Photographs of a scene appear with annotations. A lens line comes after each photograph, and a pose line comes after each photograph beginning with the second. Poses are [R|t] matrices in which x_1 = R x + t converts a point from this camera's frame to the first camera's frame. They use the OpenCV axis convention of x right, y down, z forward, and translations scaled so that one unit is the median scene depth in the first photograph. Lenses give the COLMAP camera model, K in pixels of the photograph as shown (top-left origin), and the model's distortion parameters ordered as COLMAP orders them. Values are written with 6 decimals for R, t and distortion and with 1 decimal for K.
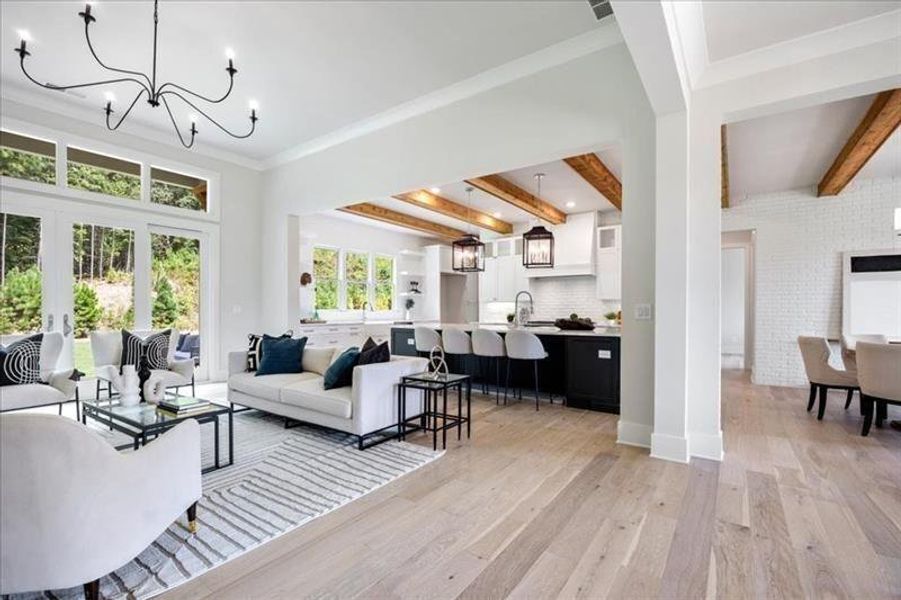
lens RADIAL K [[399.8, 0, 456.6], [0, 399.8, 305.1], [0, 0, 1]] dist [-0.009774, -0.000286]
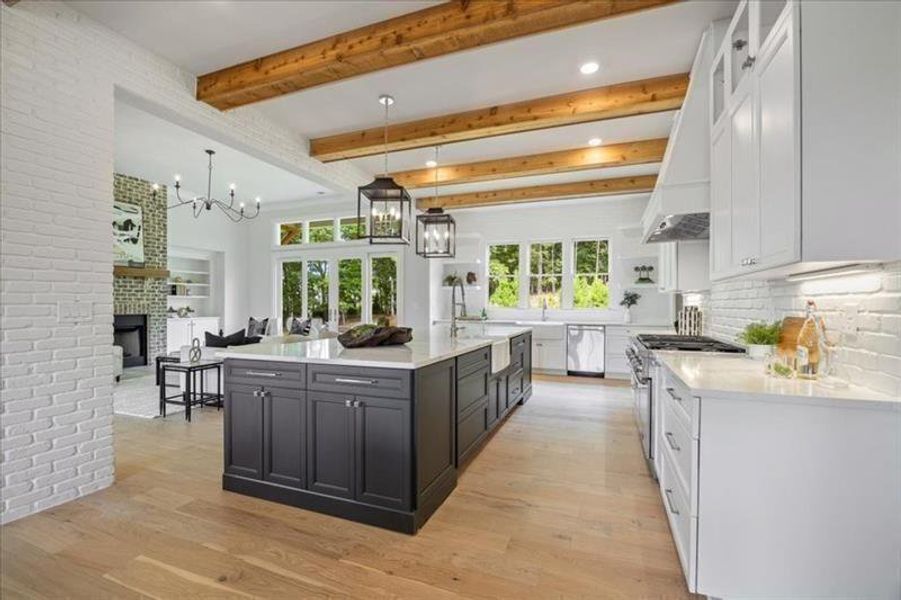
lens RADIAL K [[399.8, 0, 456.6], [0, 399.8, 305.1], [0, 0, 1]] dist [-0.009774, -0.000286]
pose [[0.247345, -0.000484, -0.968927, 0.922922], [0.009852, 0.999949, 0.002016, 0.003968], [0.968877, -0.010044, 0.247337, 1.031232]]
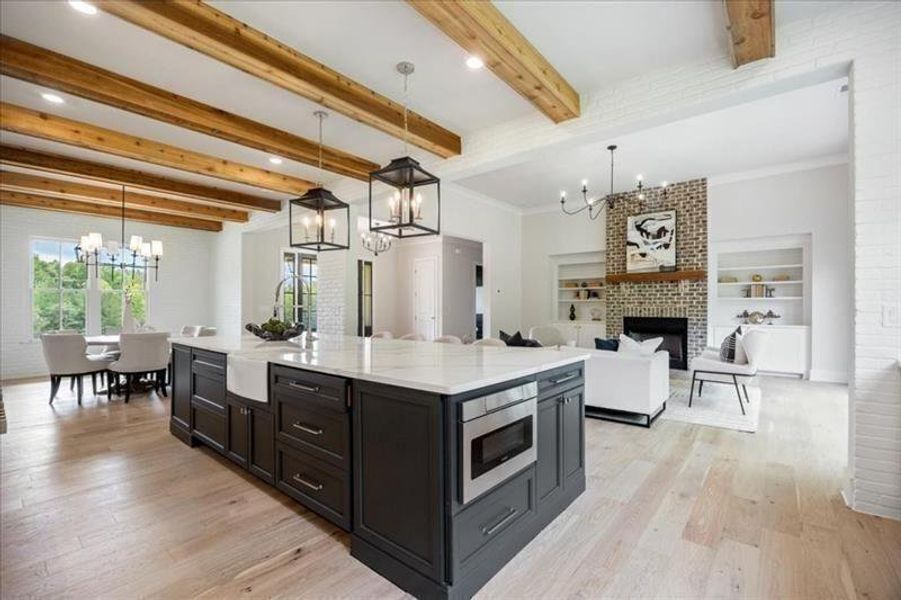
lens RADIAL K [[399.8, 0, 456.6], [0, 399.8, 305.1], [0, 0, 1]] dist [-0.009774, -0.000286]
pose [[-0.997427, -0.003598, 0.071592, -0.094385], [-0.004545, 0.999904, -0.013074, 0.006123], [-0.071538, -0.013366, -0.997348, 1.804919]]
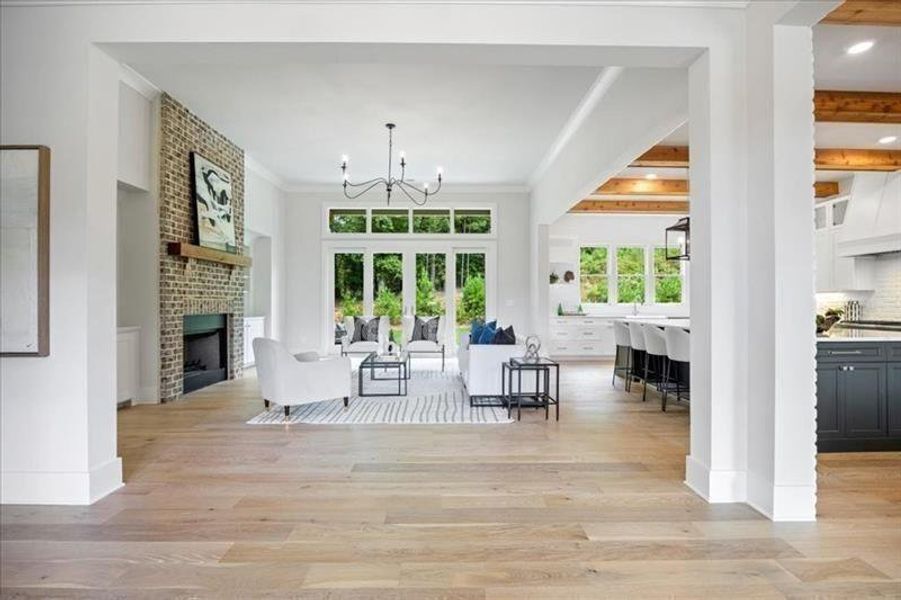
lens RADIAL K [[412.6, 0, 461.1], [0, 412.6, 299.4], [0, 0, 1]] dist [-0.007406, -0.000811]
pose [[0.601361, -0.008019, -0.798937, 0.547006], [0.009962, 0.999947, -0.002538, -0.000794], [0.798915, -0.006433, 0.601409, 0.076179]]
